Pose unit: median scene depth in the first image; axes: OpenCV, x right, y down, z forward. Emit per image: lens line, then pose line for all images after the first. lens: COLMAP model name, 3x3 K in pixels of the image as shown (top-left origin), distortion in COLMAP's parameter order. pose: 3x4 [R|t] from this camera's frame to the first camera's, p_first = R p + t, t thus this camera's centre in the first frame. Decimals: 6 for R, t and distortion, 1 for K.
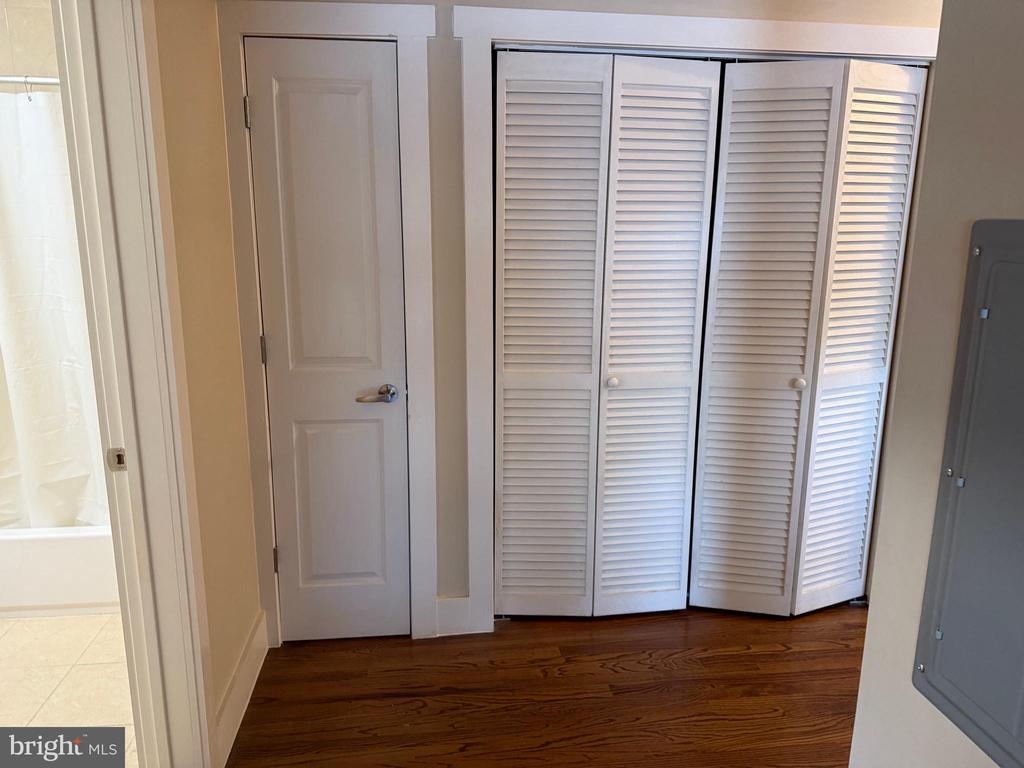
lens RADIAL K [[719.4, 0, 512.0], [0, 719.4, 384.0], [0, 0, 1]] dist [0.066713, -0.086753]
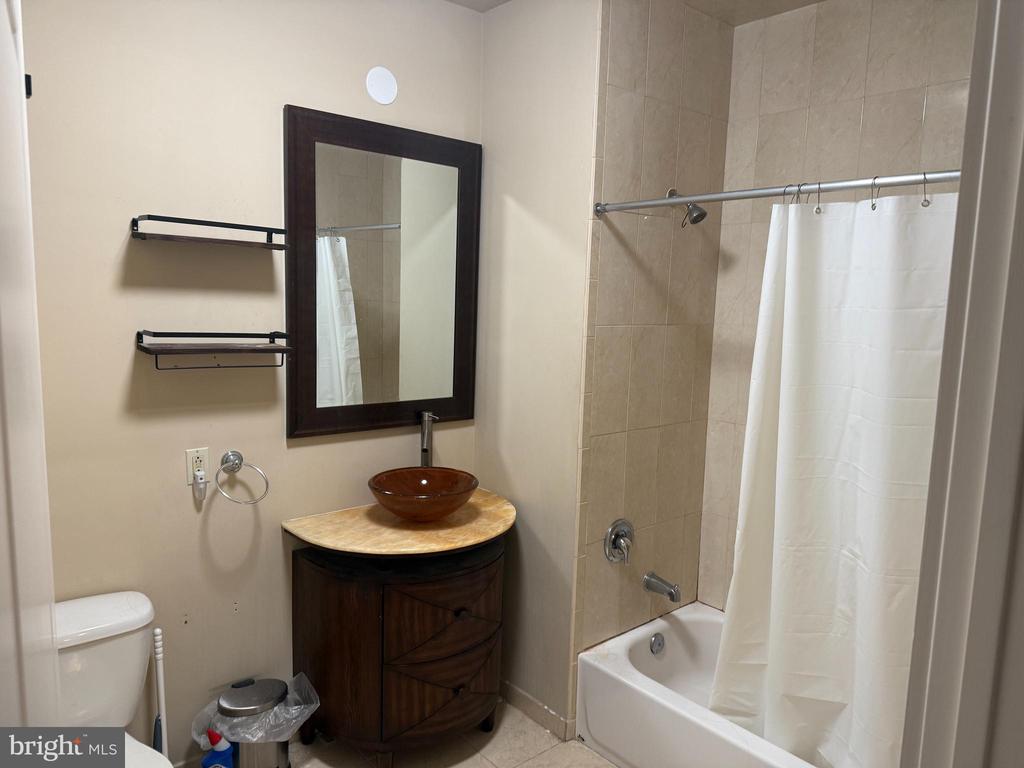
lens RADIAL K [[719.4, 0, 512.0], [0, 719.4, 384.0], [0, 0, 1]] dist [0.066713, -0.086753]
pose [[0.546617, 0.105117, -0.830759, -0.199926], [-0.209480, 0.977711, -0.014121, -0.112372], [0.810758, 0.181746, 0.556454, 0.279584]]
